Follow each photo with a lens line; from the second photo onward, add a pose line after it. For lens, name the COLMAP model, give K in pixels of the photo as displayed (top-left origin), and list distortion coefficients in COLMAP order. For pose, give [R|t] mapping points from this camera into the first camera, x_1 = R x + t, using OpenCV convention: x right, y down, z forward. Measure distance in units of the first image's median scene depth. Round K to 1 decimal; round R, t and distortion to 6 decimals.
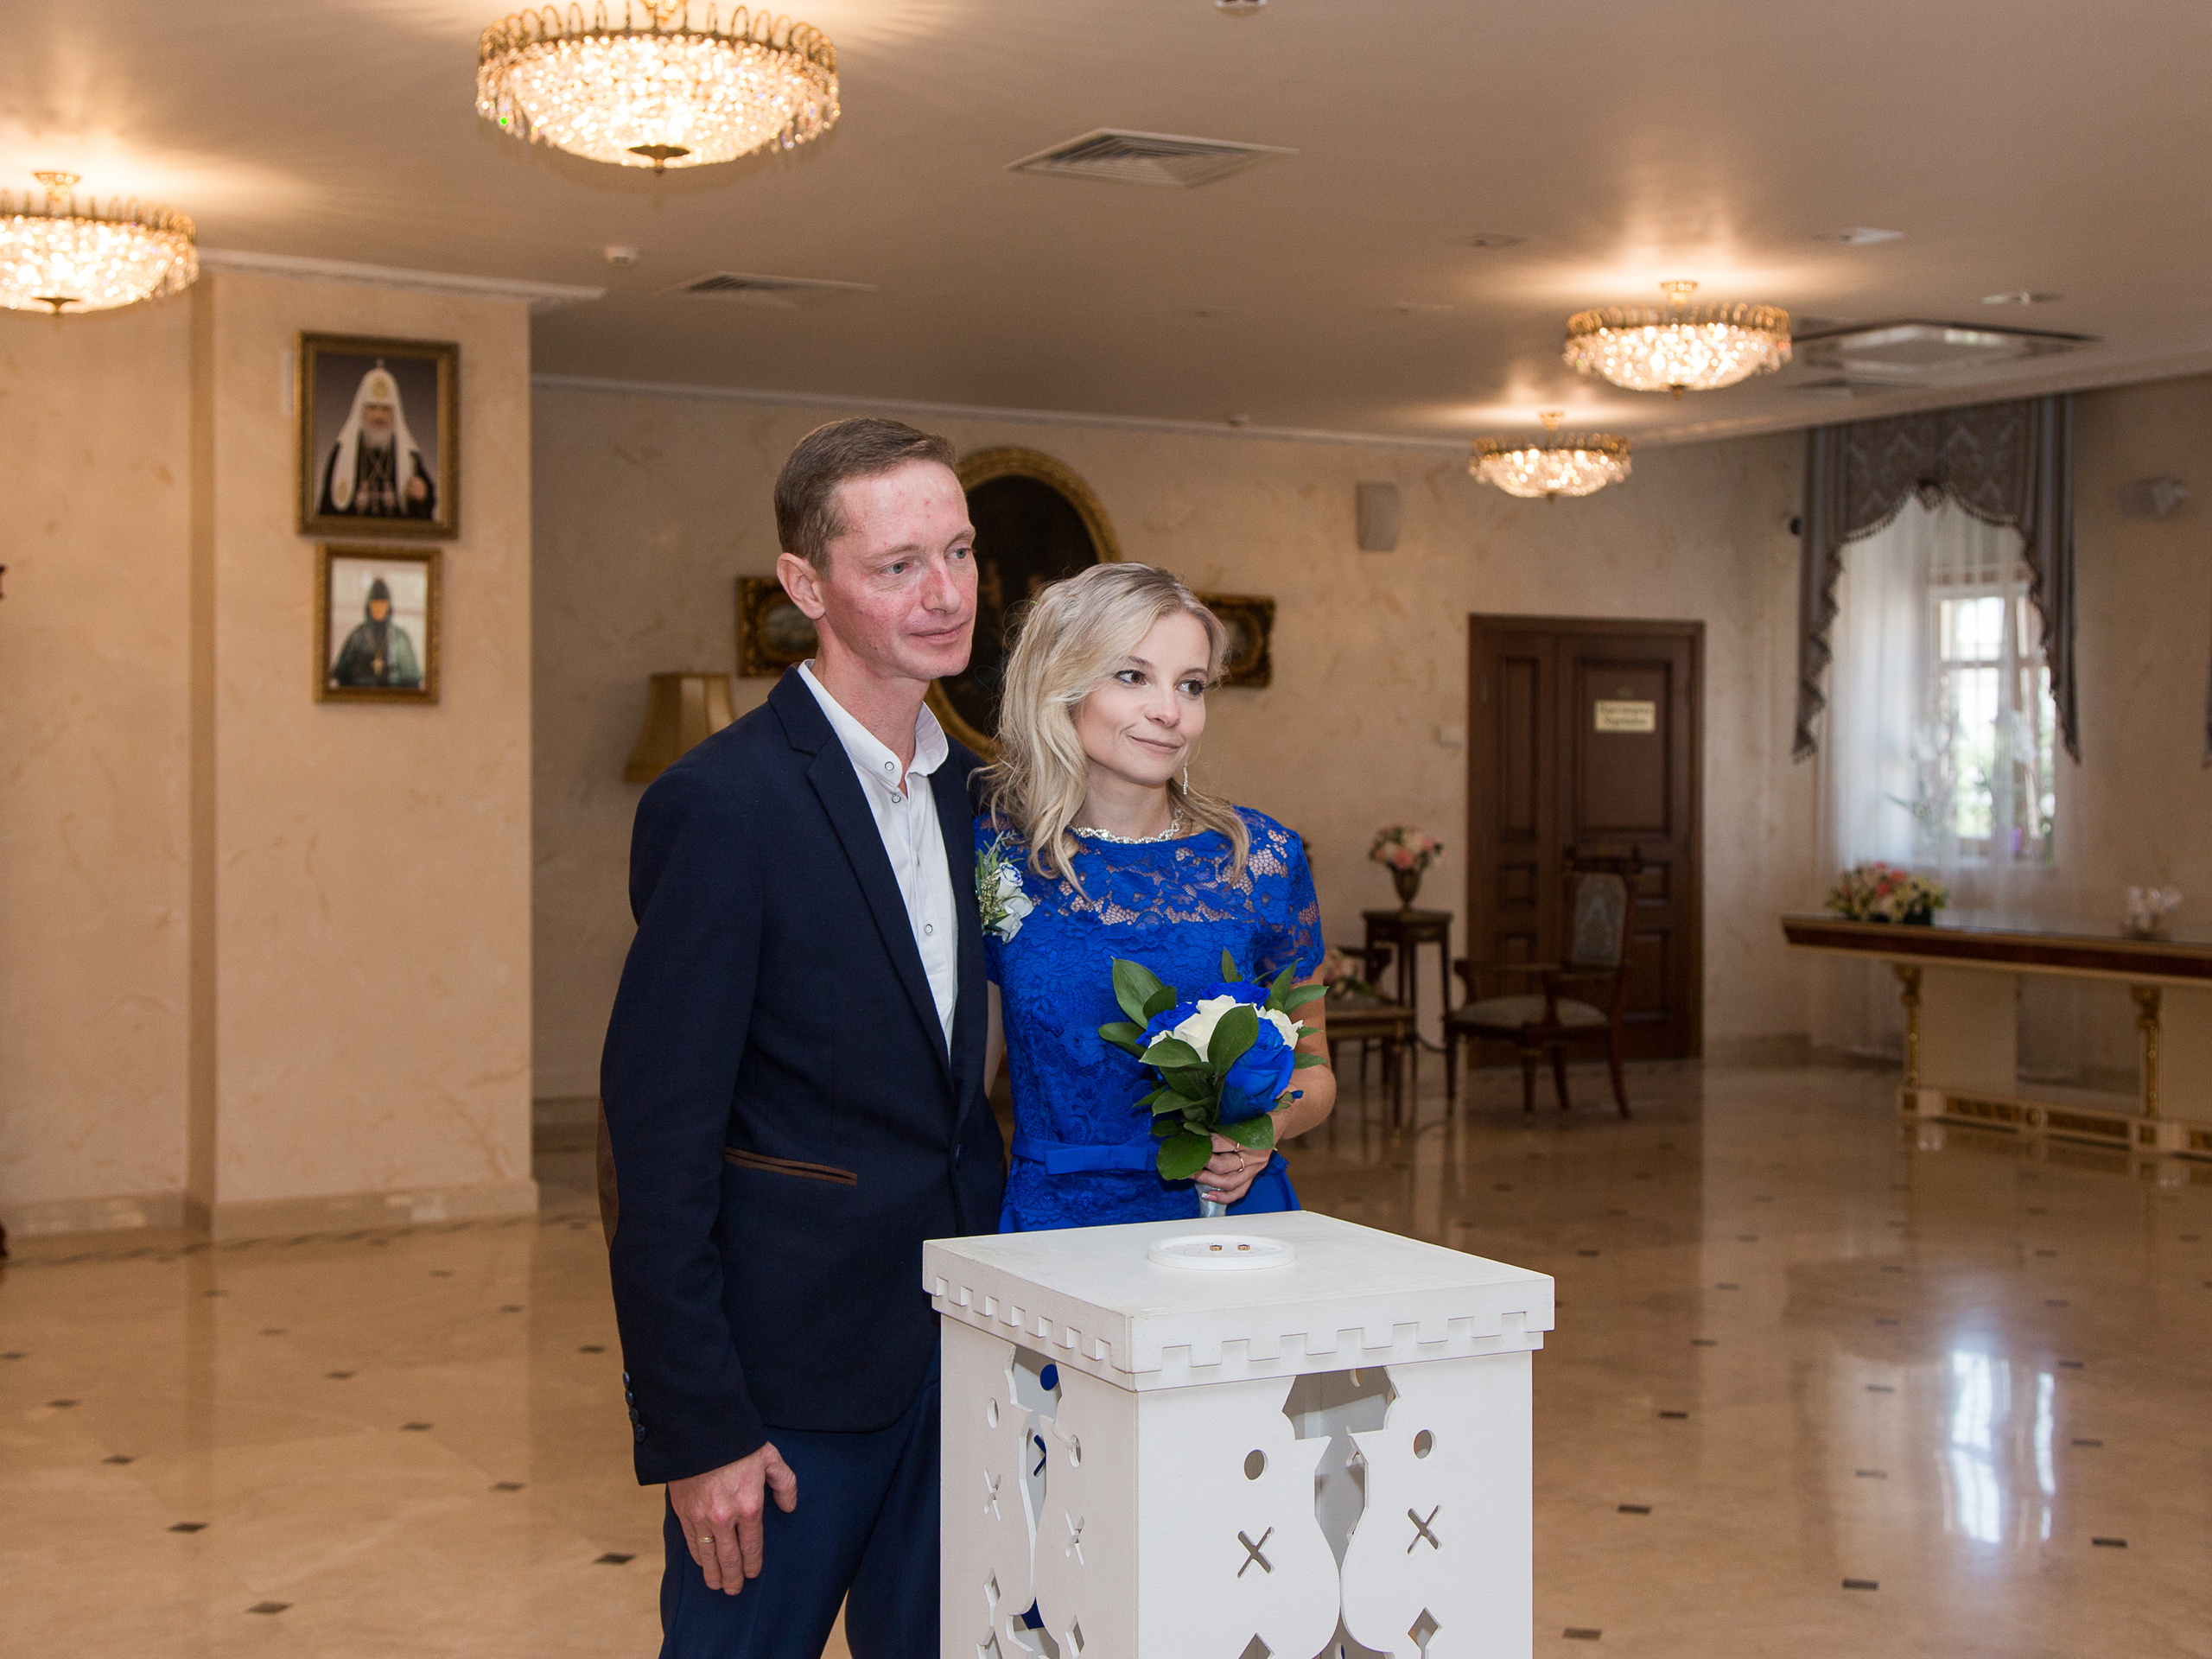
lens RADIAL K [[2976.2, 0, 1102.5], [0, 2976.2, 756.0], [0, 0, 1]] dist [0.042774, -0.052144]
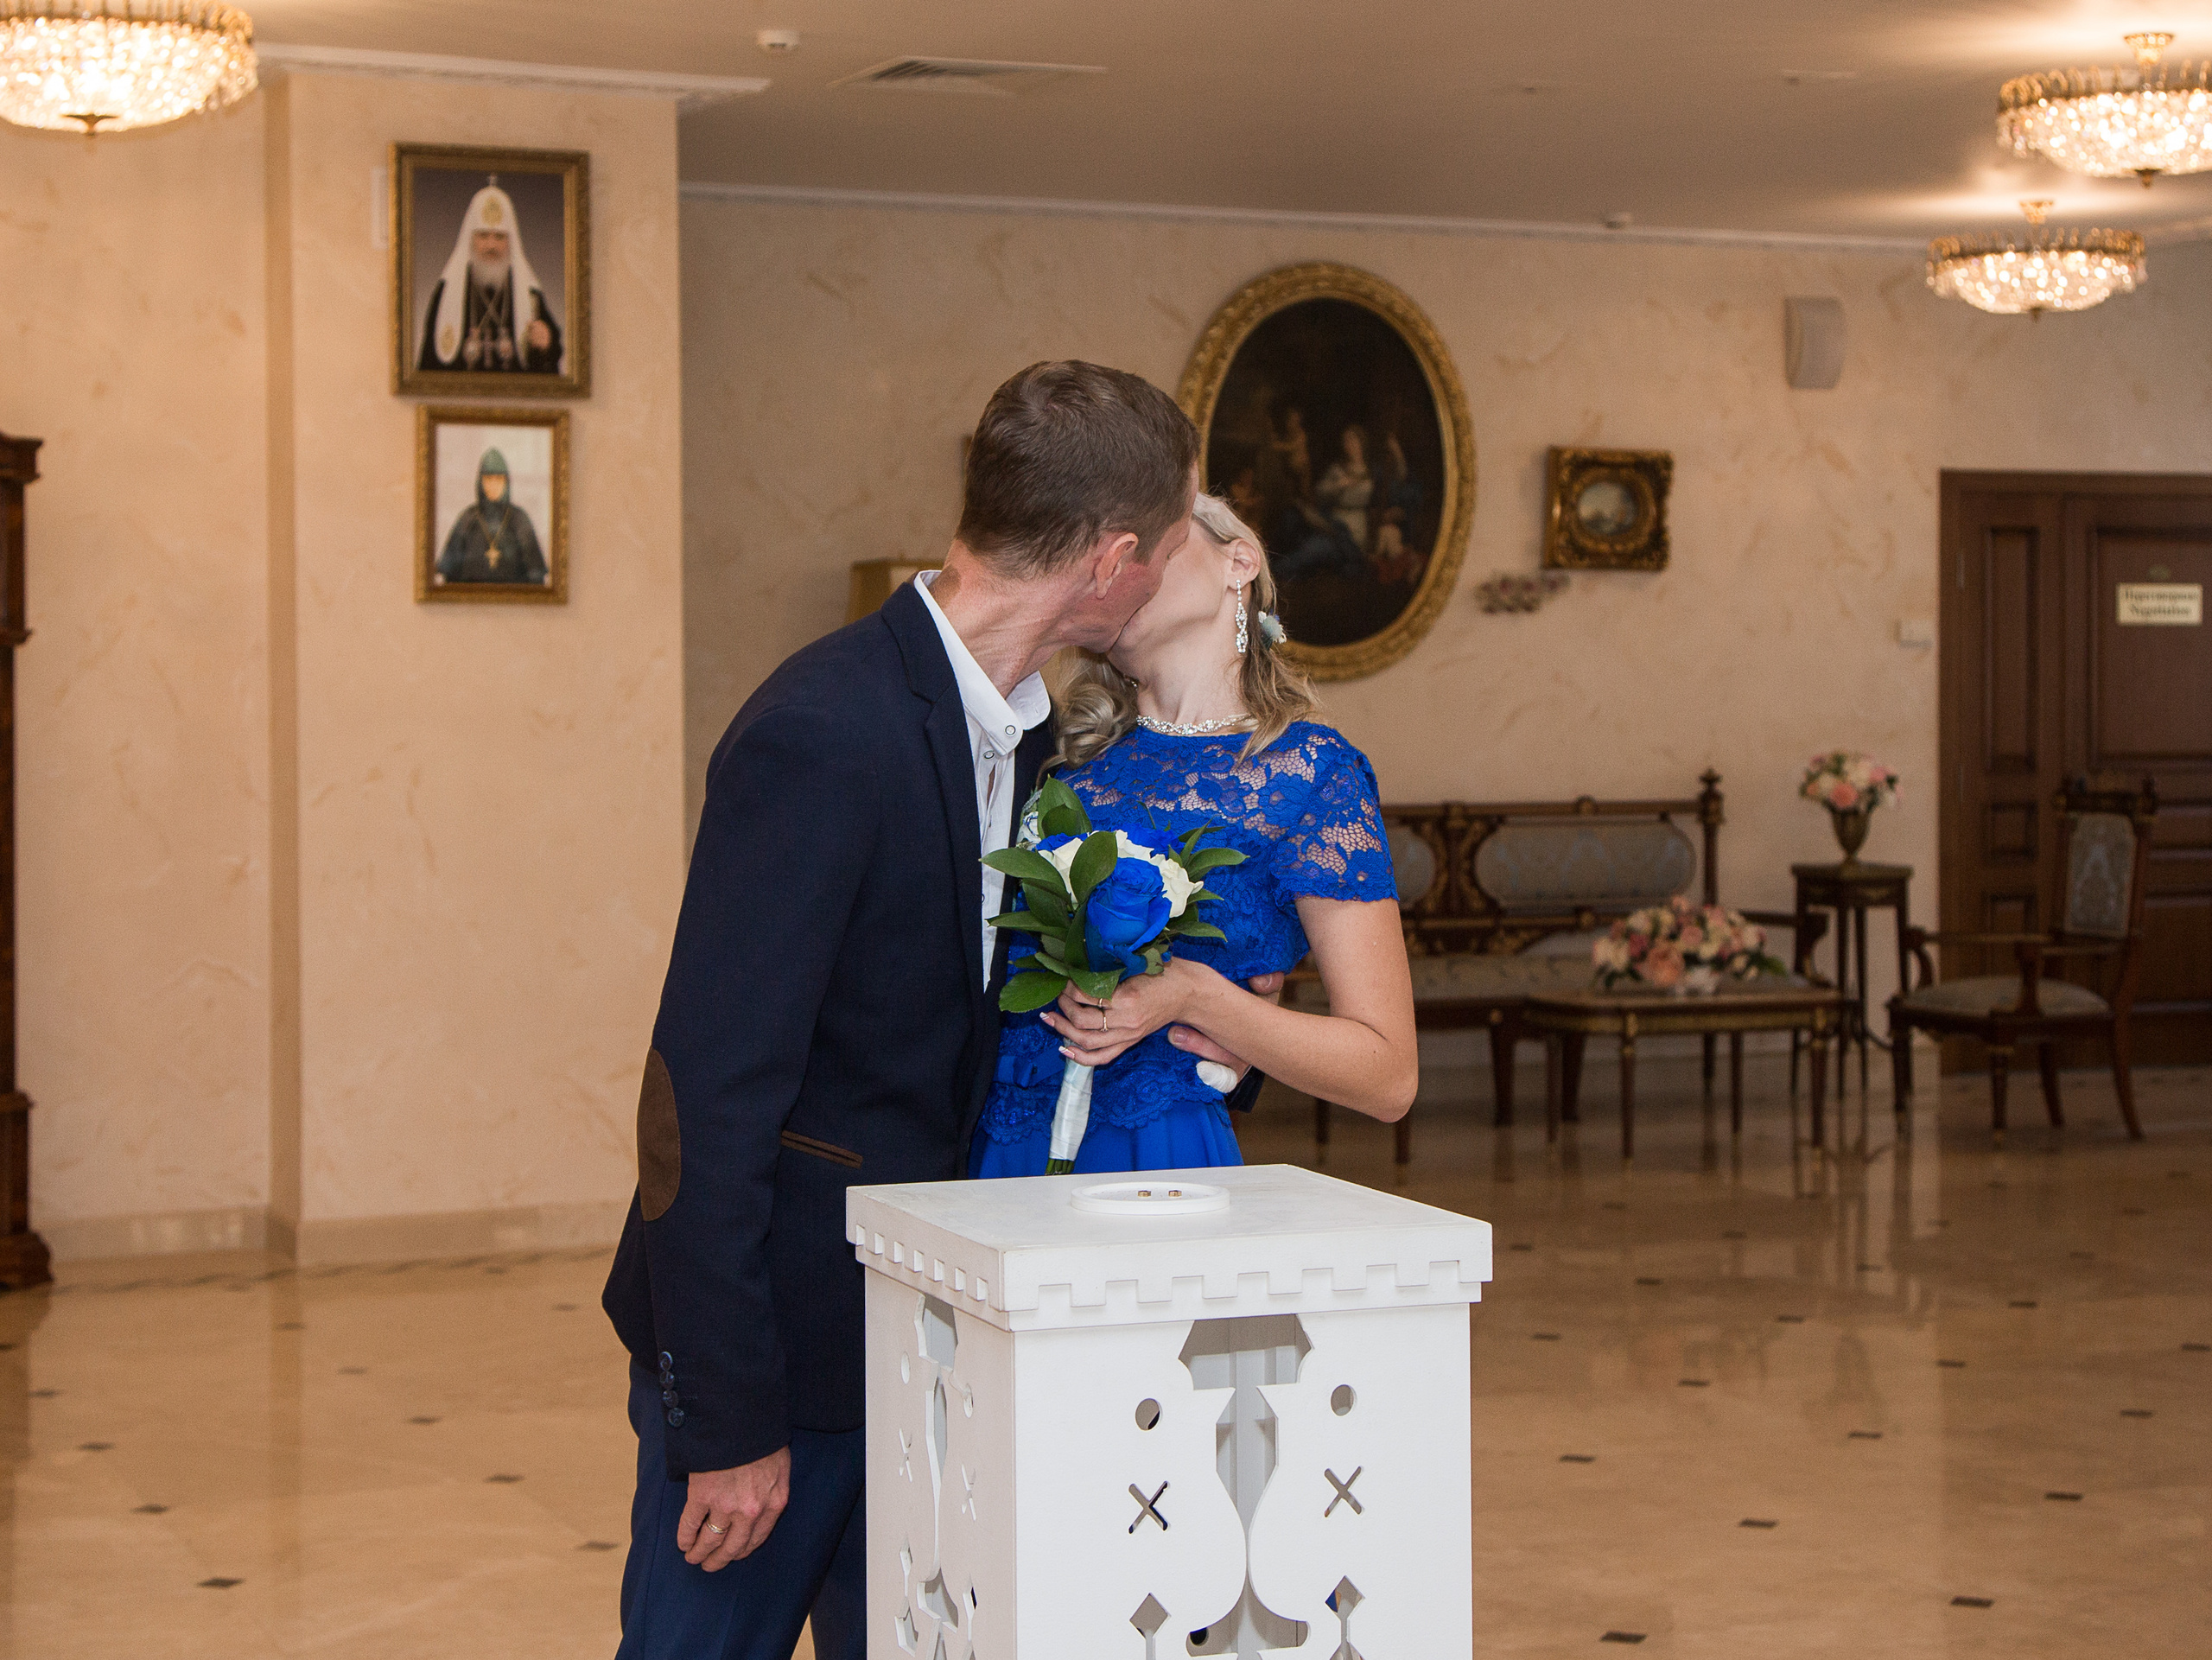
lens RADIAL K [[4127.2, 0, 1096.6], [0, 4127.2, 702.4], [0, 0, 1]] dist [0.066278, 0.107470]
pose [[0.992012, -0.005731, -0.126010, 0.058696], [0.006884, 0.999938, 0.008721, 0.000504], [0.125952, -0.009519, 0.991991, -0.085833]]
